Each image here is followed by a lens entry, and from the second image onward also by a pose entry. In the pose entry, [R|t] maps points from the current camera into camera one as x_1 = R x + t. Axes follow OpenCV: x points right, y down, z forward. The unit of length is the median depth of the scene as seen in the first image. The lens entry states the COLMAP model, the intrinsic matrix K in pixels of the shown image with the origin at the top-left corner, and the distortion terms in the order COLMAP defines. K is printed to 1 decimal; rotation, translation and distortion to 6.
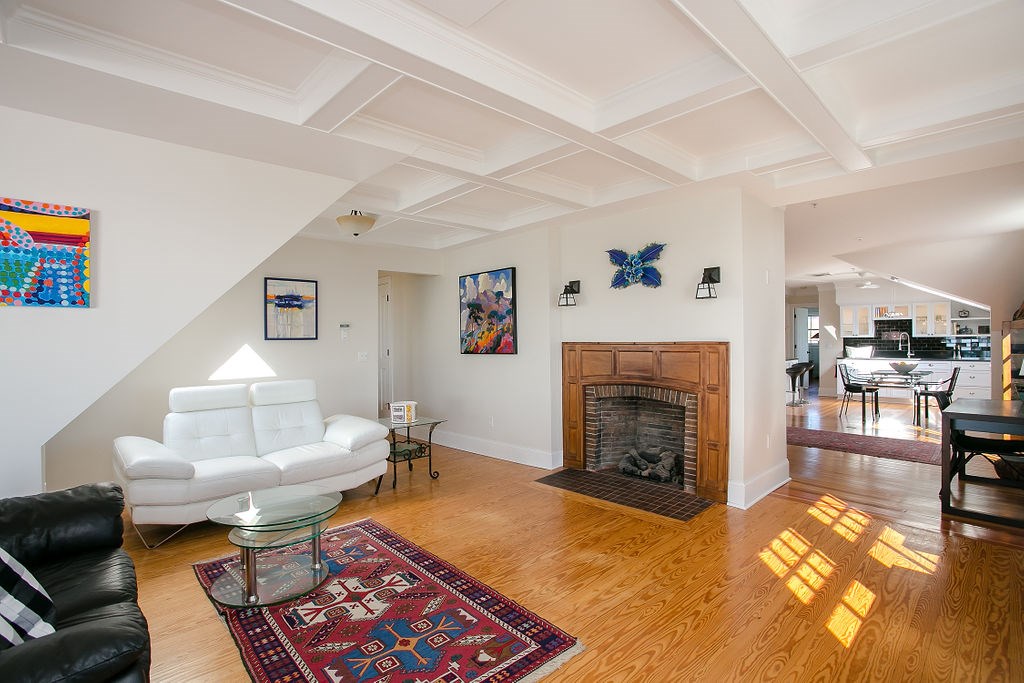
lens RADIAL K [[503.9, 0, 510.7], [0, 503.9, 339.4], [0, 0, 1]] dist [-0.051875, 0.010862]
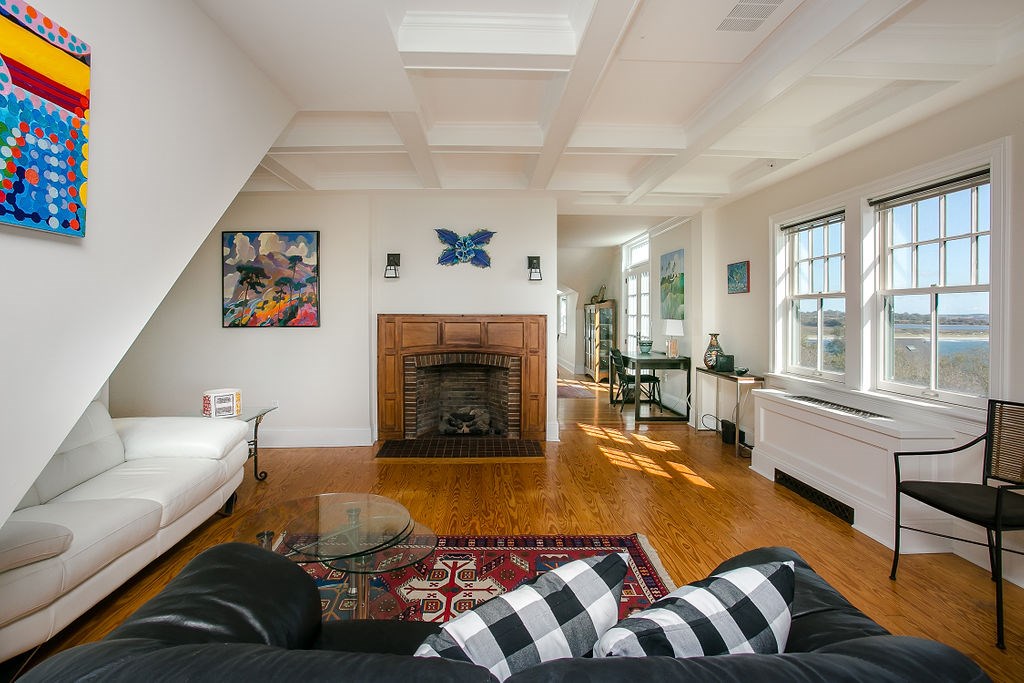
lens RADIAL K [[503.9, 0, 518.0], [0, 503.9, 313.2], [0, 0, 1]] dist [-0.051875, 0.010862]
pose [[0.647889, 0.010397, 0.761663, -0.540942], [-0.009075, 0.999941, -0.005930, 0.008043], [-0.761680, -0.003070, 0.647946, 0.180635]]
